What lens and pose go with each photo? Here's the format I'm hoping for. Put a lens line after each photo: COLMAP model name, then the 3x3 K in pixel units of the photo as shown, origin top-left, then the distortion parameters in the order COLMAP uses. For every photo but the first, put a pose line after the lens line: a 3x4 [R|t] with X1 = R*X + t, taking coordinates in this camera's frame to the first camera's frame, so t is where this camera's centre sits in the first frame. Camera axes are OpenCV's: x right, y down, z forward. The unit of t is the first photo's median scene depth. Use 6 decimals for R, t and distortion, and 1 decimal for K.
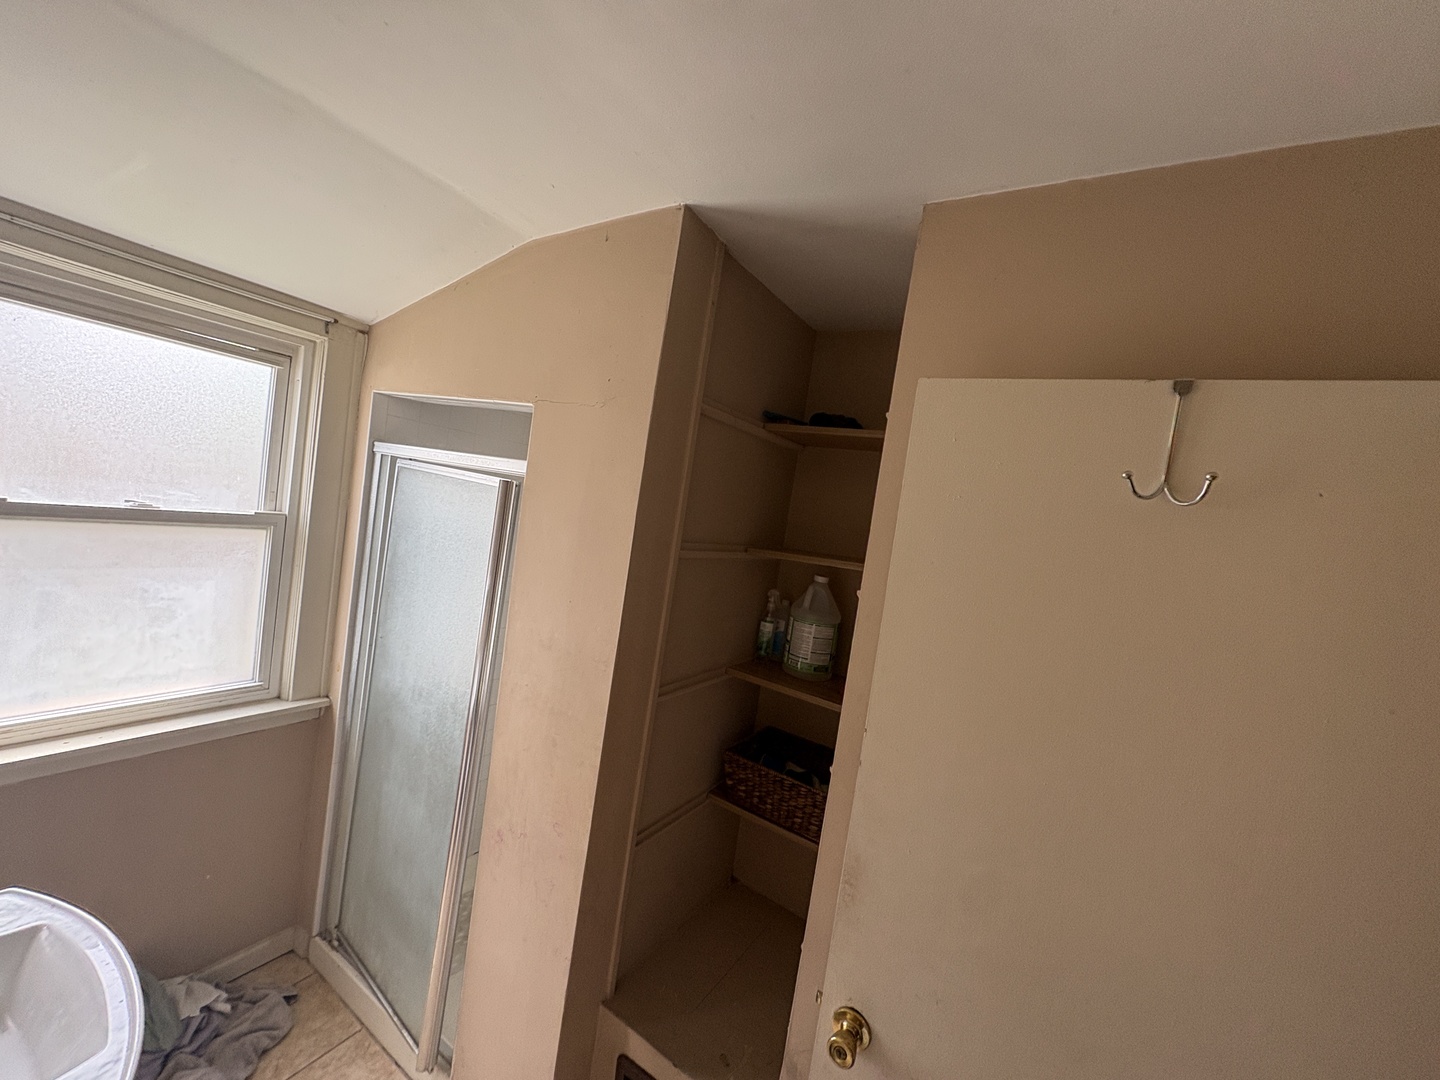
lens RADIAL K [[570.2, 0, 720.8], [0, 570.2, 542.1], [0, 0, 1]] dist [0.000107, 0.000048]
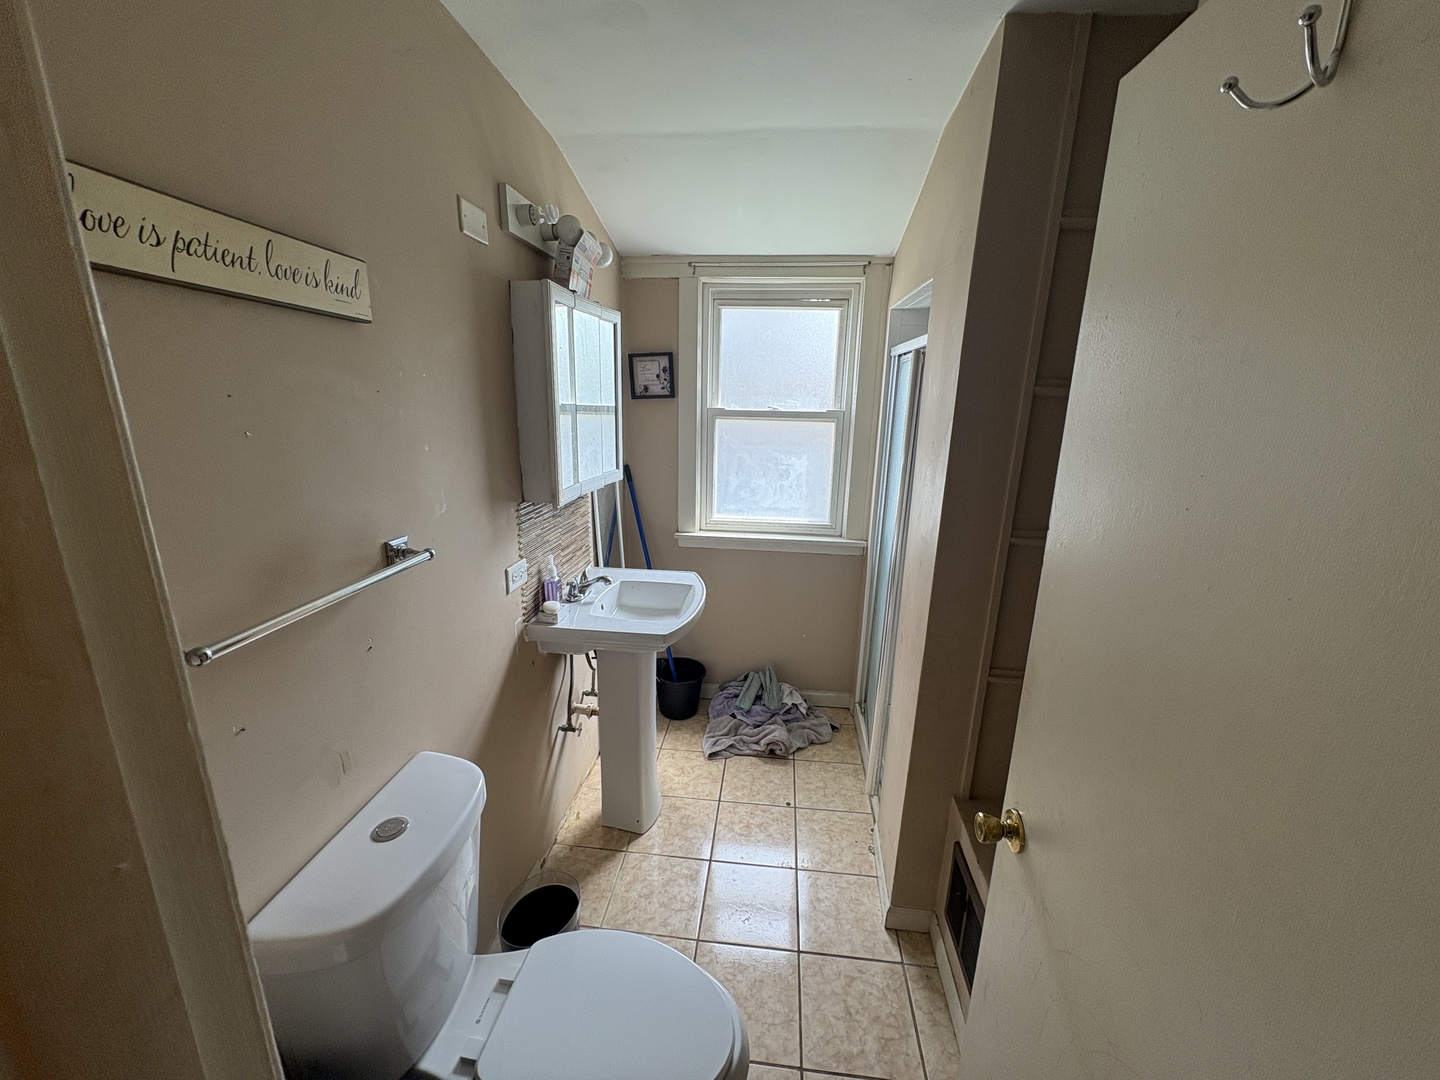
lens RADIAL K [[570.2, 0, 717.7], [0, 570.2, 535.6], [0, 0, 1]] dist [0.000107, 0.000048]
pose [[0.424301, 0.087801, -0.901254, 0.458252], [-0.010463, 0.995697, 0.092077, 0.141586], [0.905461, -0.029639, 0.423394, 0.072929]]
